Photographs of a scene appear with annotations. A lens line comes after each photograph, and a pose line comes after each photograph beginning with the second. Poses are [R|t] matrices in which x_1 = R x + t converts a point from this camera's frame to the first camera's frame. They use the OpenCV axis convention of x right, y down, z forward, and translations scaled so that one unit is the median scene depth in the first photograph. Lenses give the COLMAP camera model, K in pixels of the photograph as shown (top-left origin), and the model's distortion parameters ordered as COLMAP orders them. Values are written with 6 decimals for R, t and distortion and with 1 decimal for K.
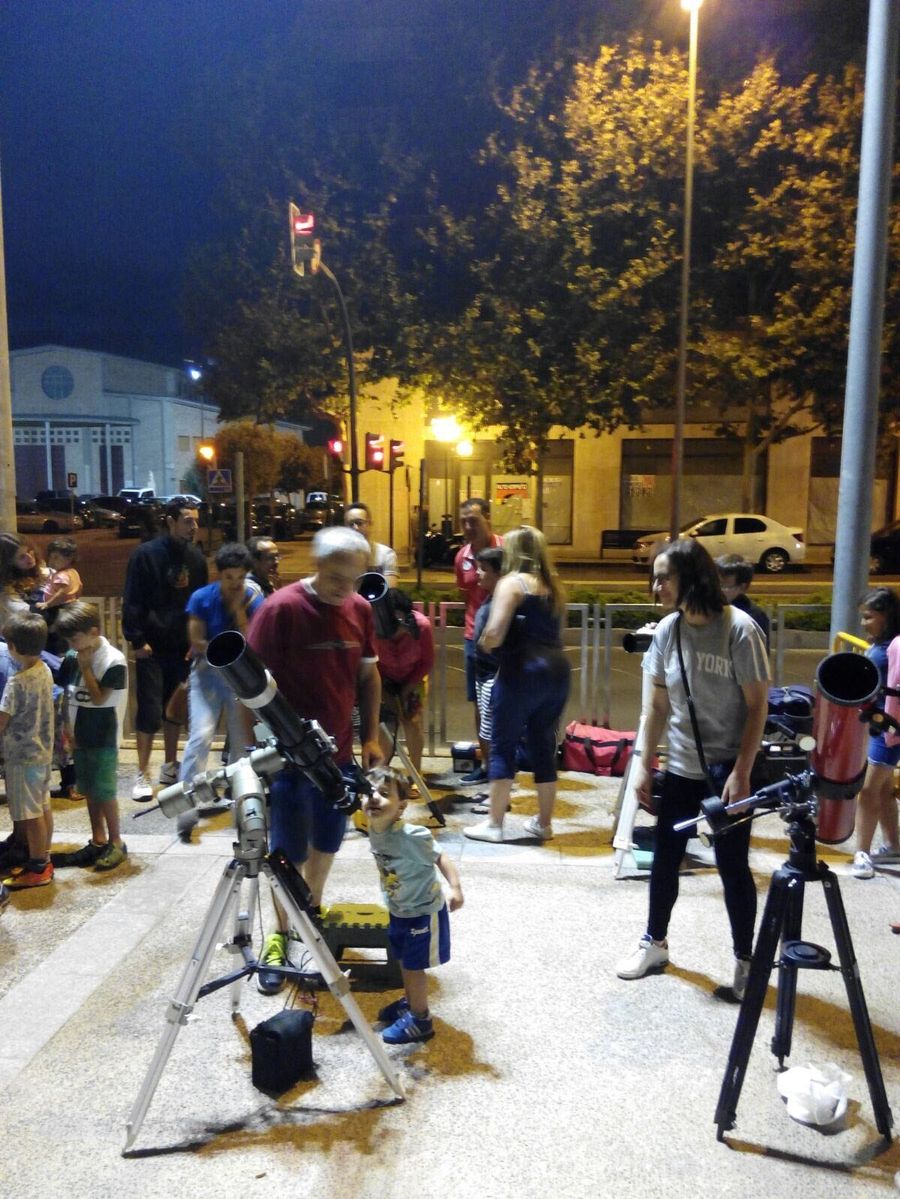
lens RADIAL K [[1056.1, 0, 440.2], [0, 1056.1, 633.5], [0, 0, 1]] dist [0.131006, -0.217795]
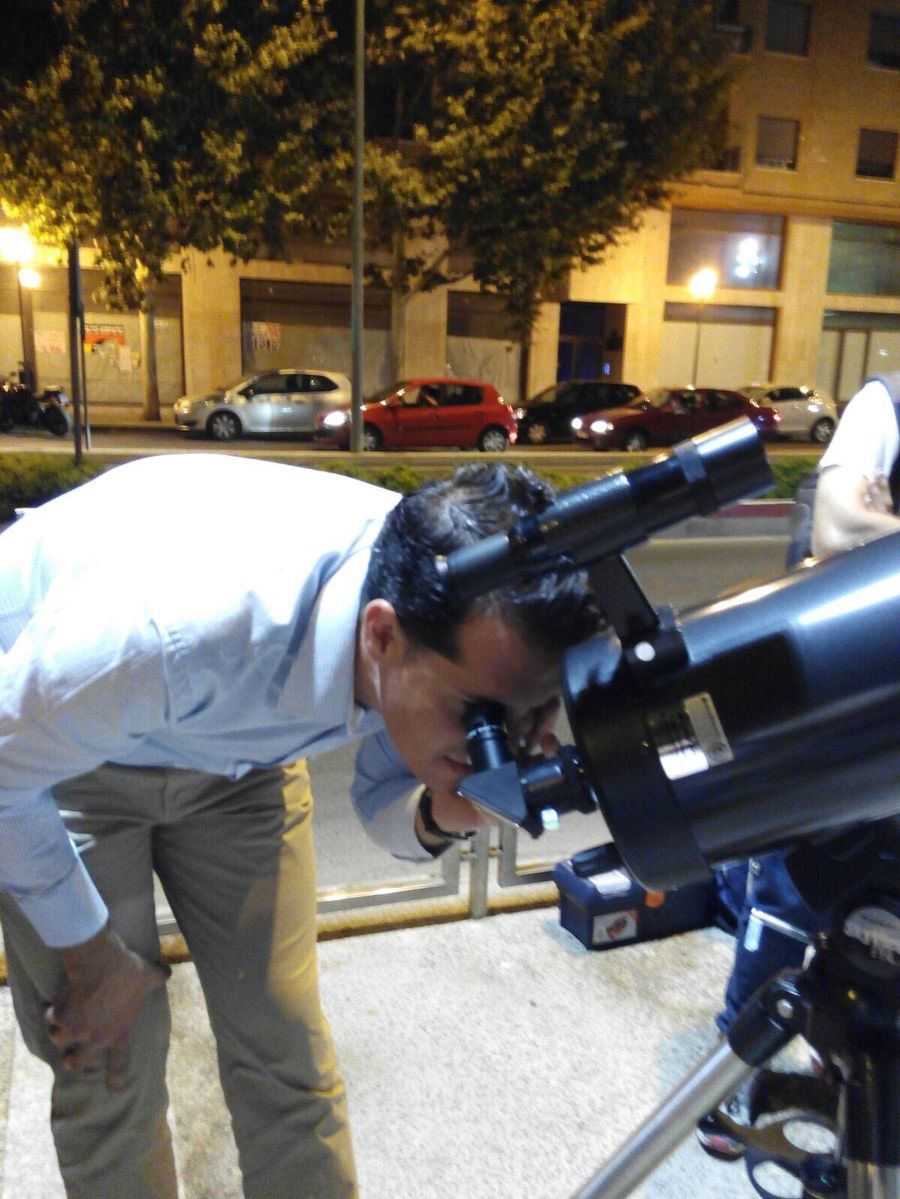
lens RADIAL K [[1046.4, 0, 438.7], [0, 1046.4, 638.2], [0, 0, 1]] dist [0.097673, -0.146170]
pose [[0.912363, -0.075920, 0.402282, -0.053021], [0.024894, 0.991124, 0.130590, -0.009870], [-0.408625, -0.109132, 0.906154, 0.203245]]
